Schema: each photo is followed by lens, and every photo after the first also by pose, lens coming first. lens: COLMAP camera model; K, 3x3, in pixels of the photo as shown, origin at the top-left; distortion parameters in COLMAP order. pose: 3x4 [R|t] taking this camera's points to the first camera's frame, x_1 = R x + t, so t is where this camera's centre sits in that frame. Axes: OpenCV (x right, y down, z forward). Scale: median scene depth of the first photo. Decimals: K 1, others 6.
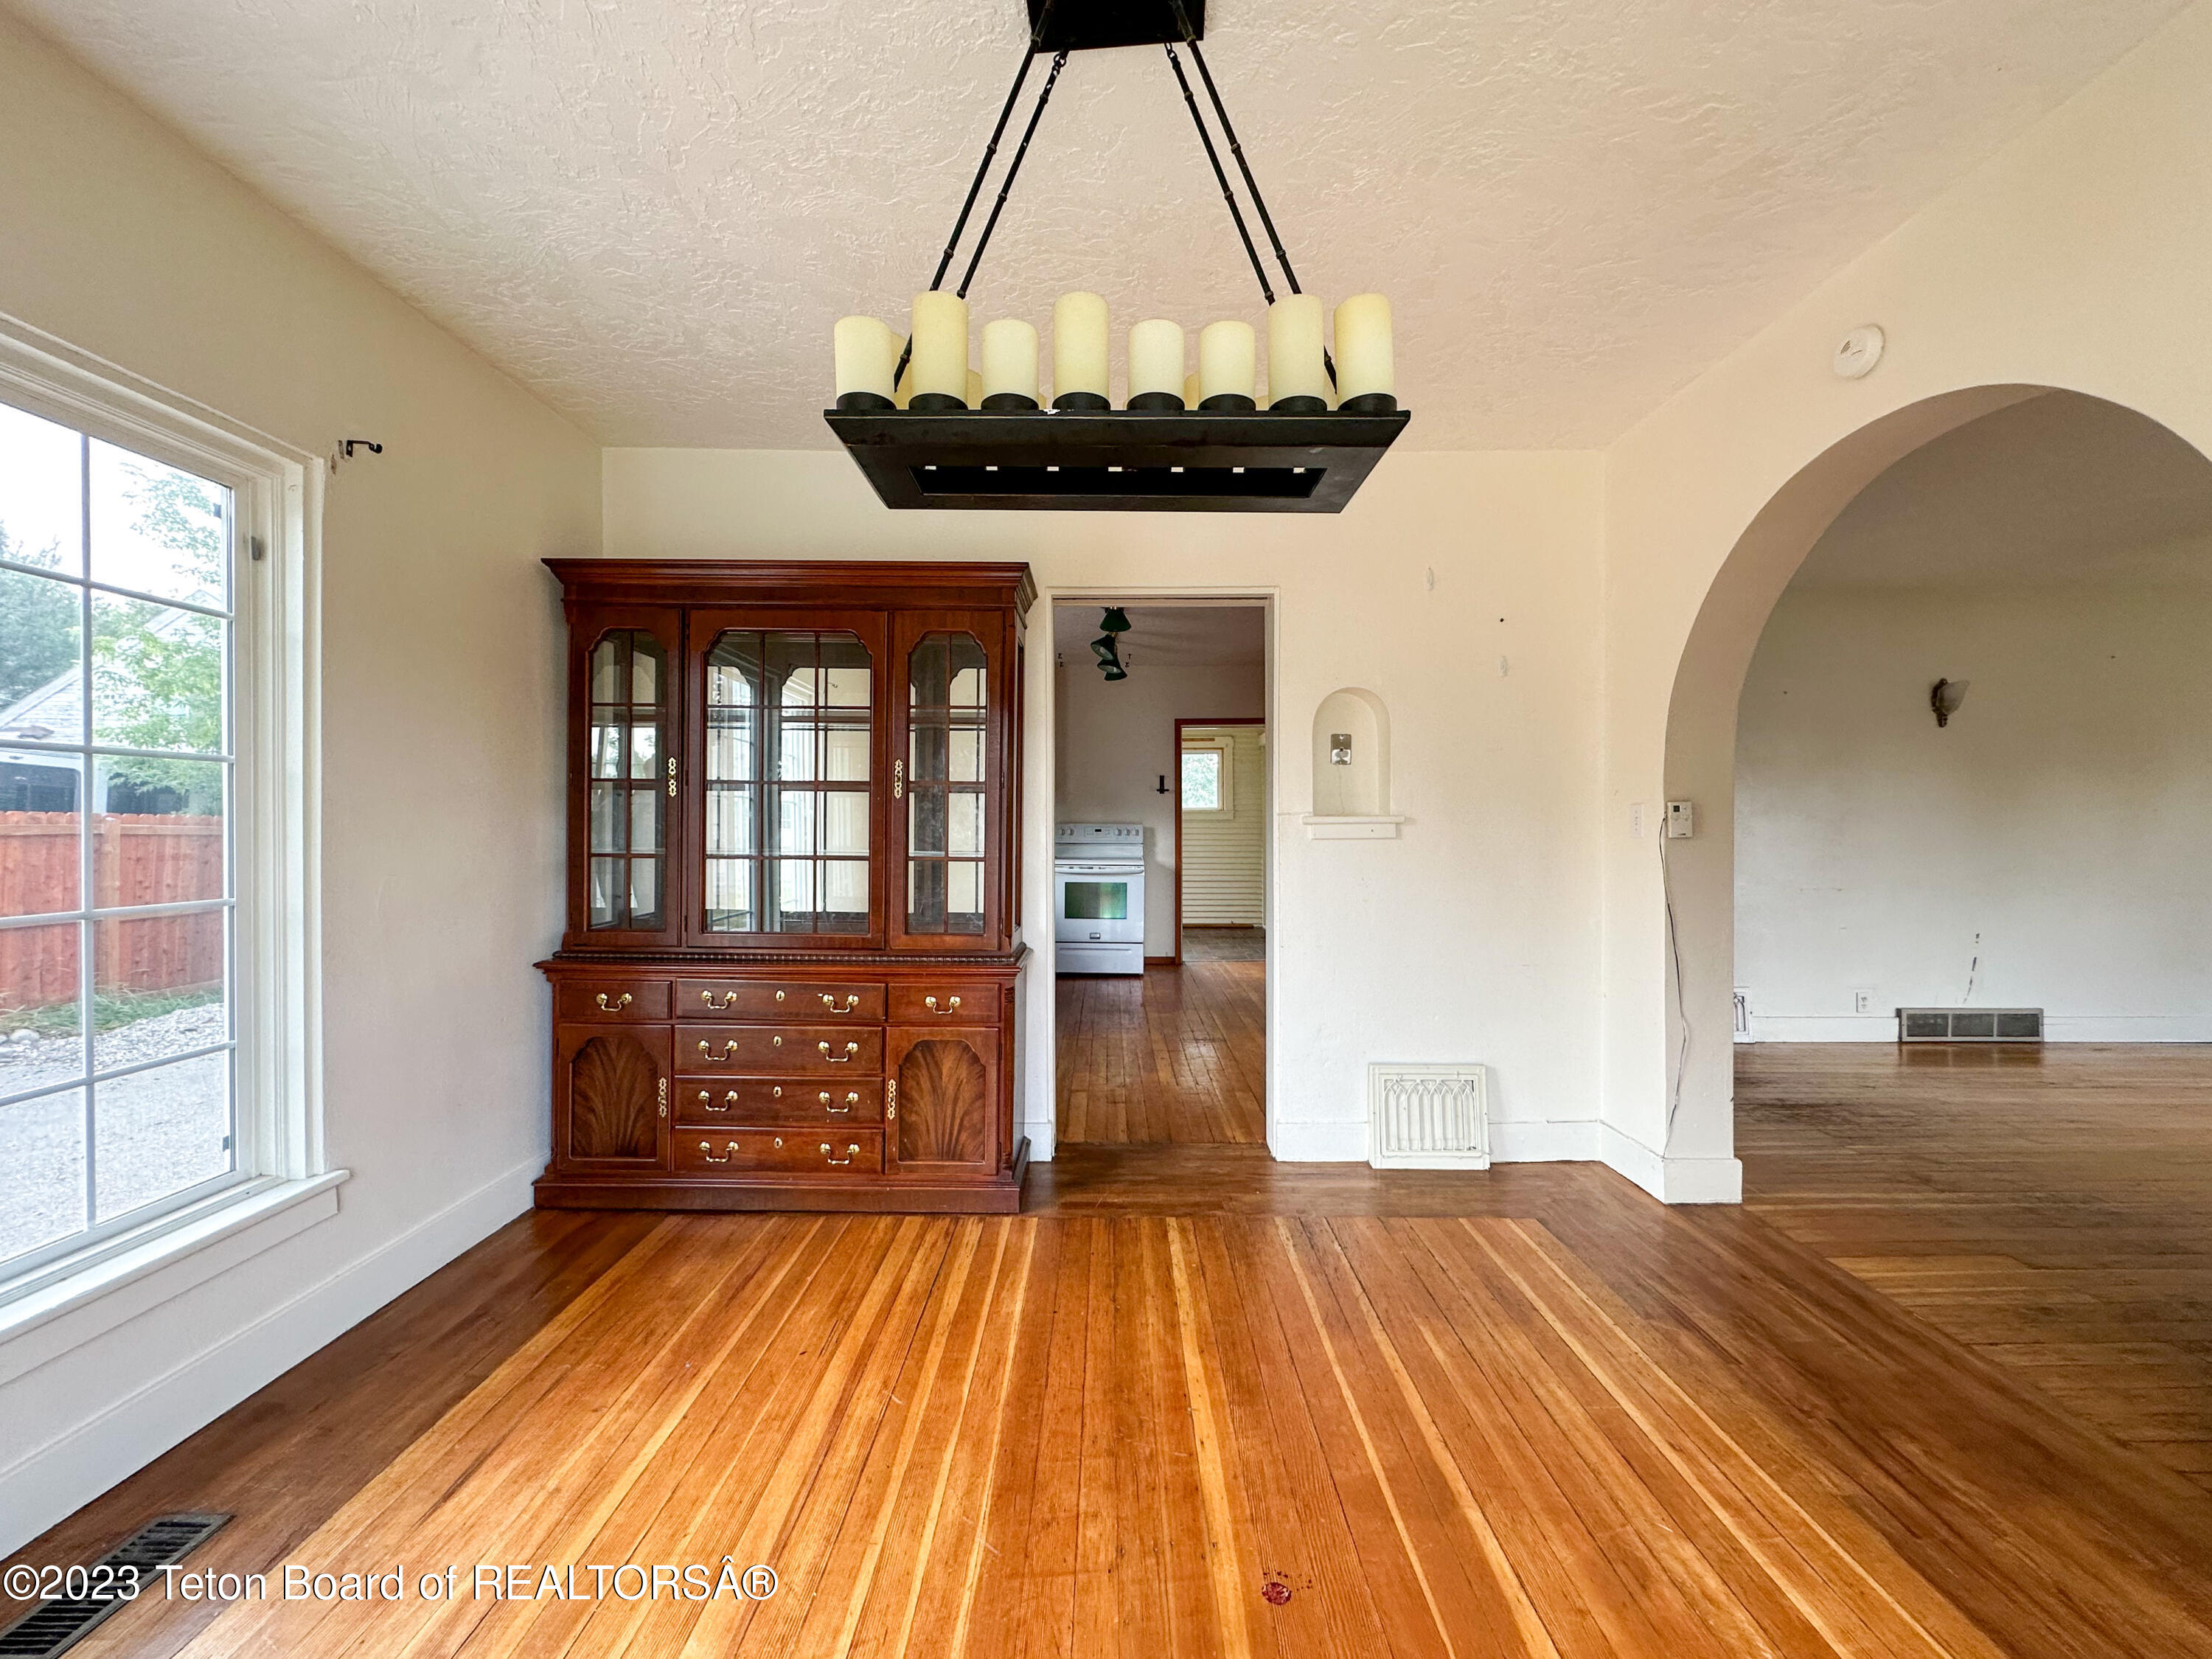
lens RADIAL K [[885.4, 0, 1128.0], [0, 885.4, 828.7], [0, 0, 1]] dist [-0.002288, -0.000019]
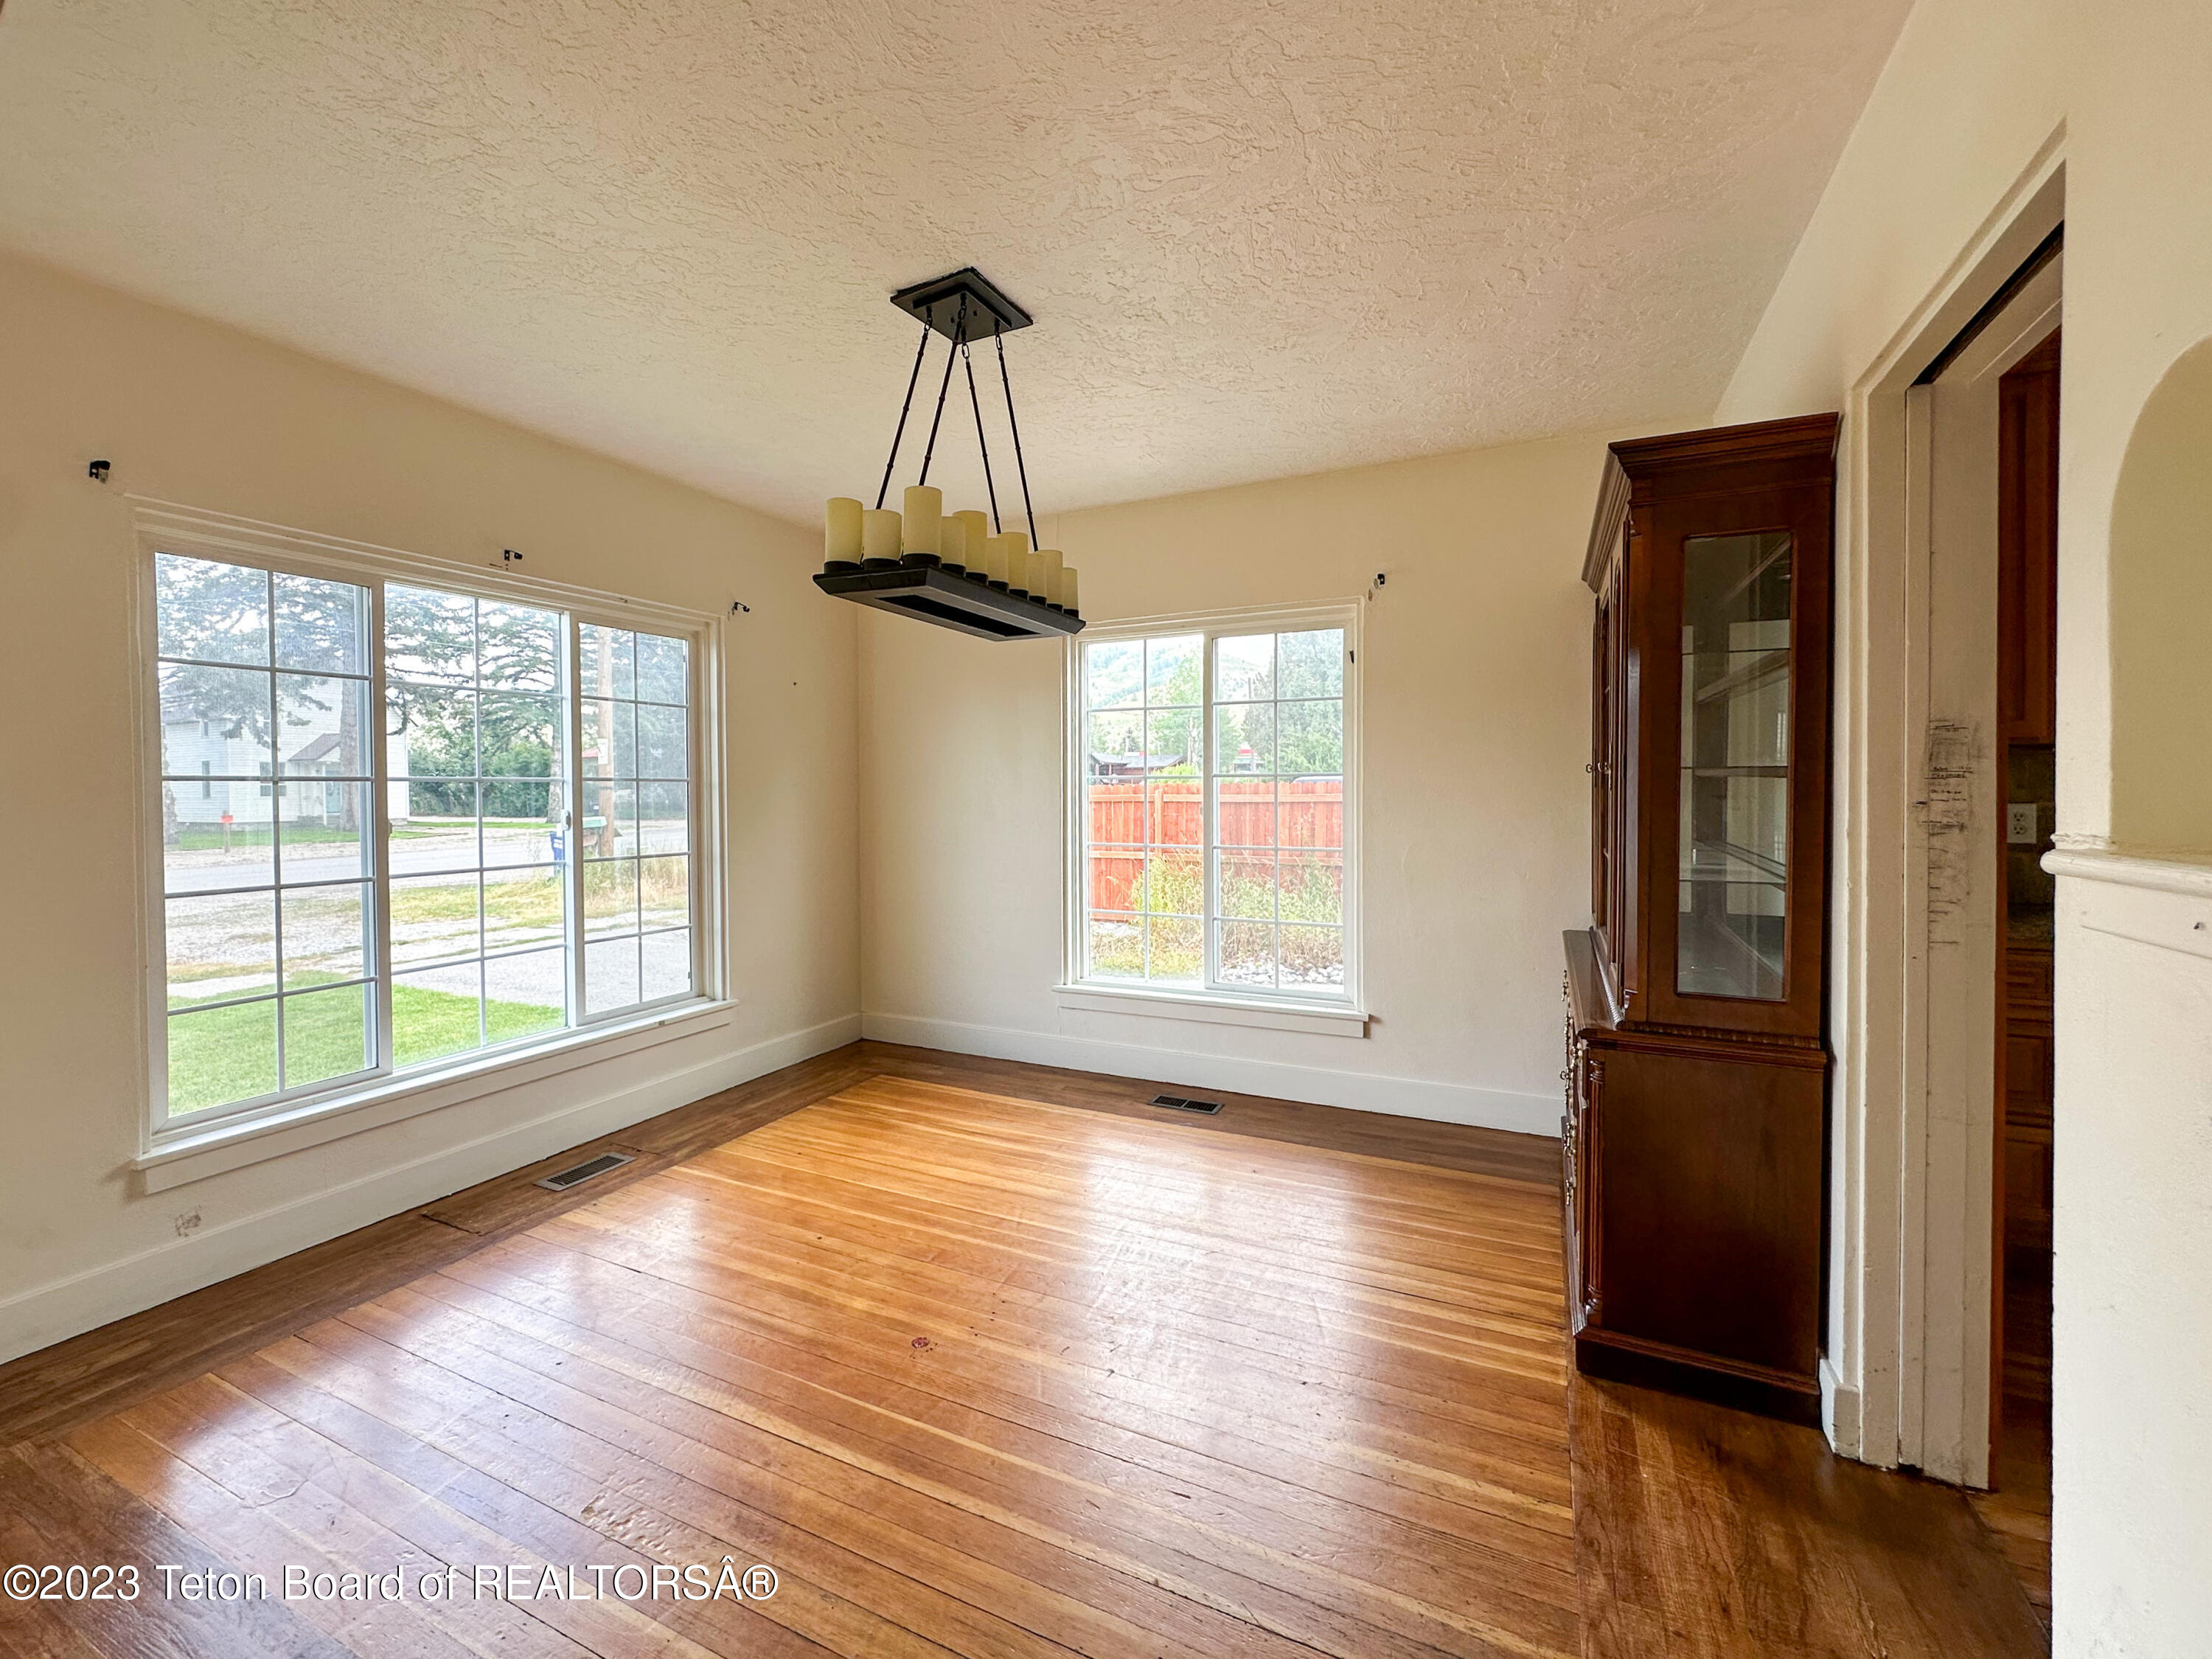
lens RADIAL K [[923.2, 0, 1040.2], [0, 923.2, 802.2], [0, 0, 1]] dist [-0.018727, -0.000180]
pose [[-0.464737, 0.013942, -0.885339, 0.958627], [-0.007399, 0.999780, 0.019628, -0.046462], [0.885418, 0.015672, -0.464531, 1.262594]]
